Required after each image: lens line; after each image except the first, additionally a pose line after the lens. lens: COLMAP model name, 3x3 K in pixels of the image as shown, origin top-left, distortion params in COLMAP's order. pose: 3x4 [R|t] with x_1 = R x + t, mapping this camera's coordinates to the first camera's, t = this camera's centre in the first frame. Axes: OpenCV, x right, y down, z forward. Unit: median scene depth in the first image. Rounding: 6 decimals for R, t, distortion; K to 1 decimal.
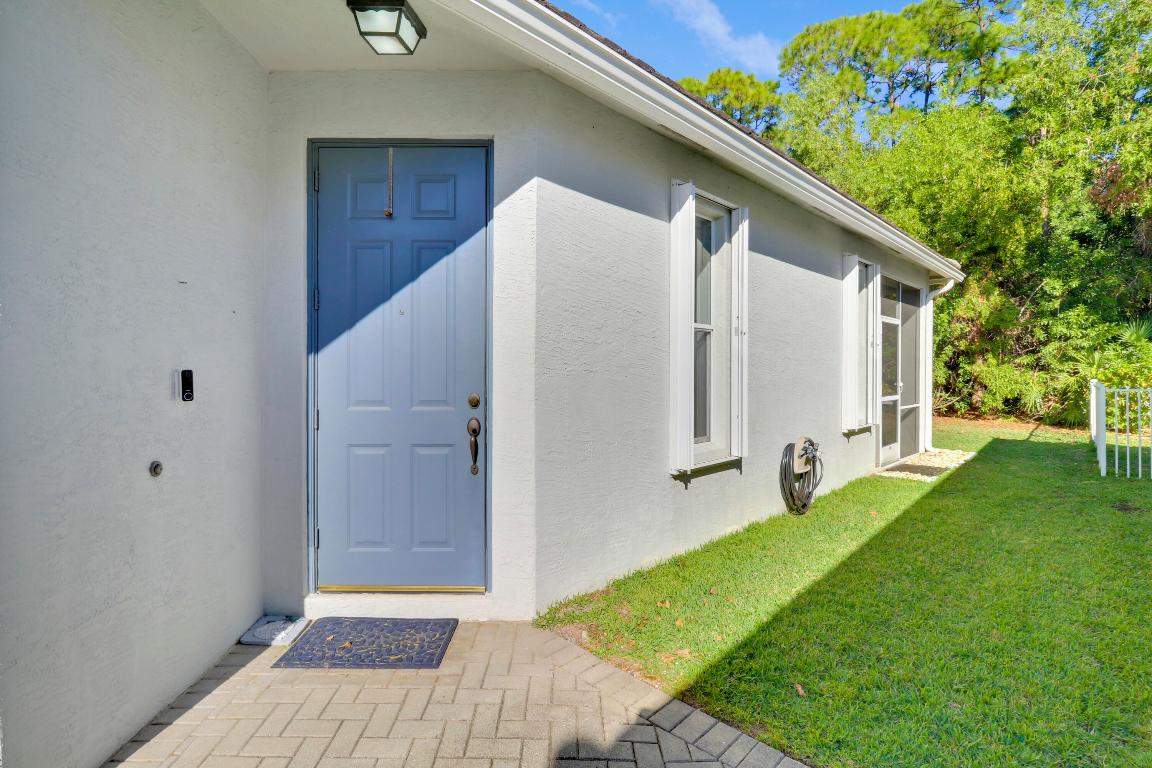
lens RADIAL K [[540.6, 0, 580.6], [0, 540.6, 363.7], [0, 0, 1]] dist [-0.004951, -0.008345]
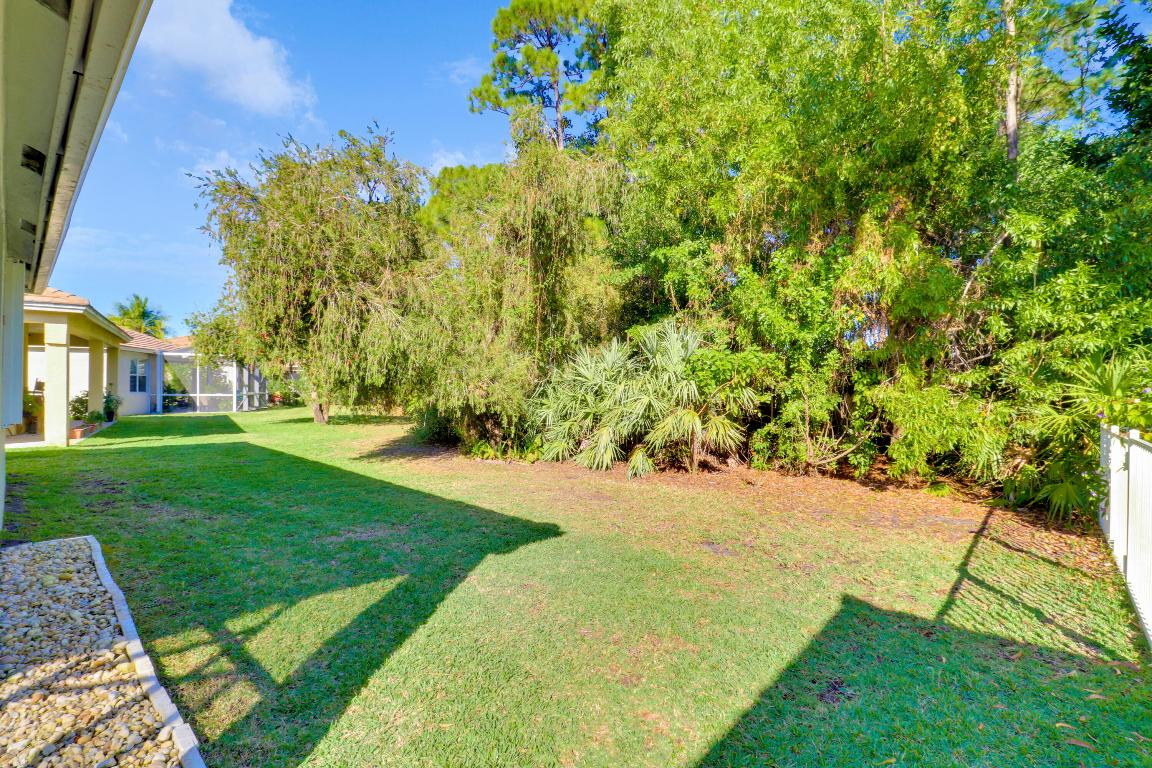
lens RADIAL K [[540.6, 0, 586.2], [0, 540.6, 385.2], [0, 0, 1]] dist [-0.004951, -0.008345]
pose [[0.999188, 0.007782, 0.039525, 0.447371], [-0.008014, 0.999952, 0.005720, -0.000081], [-0.039479, -0.006032, 0.999202, 0.507557]]
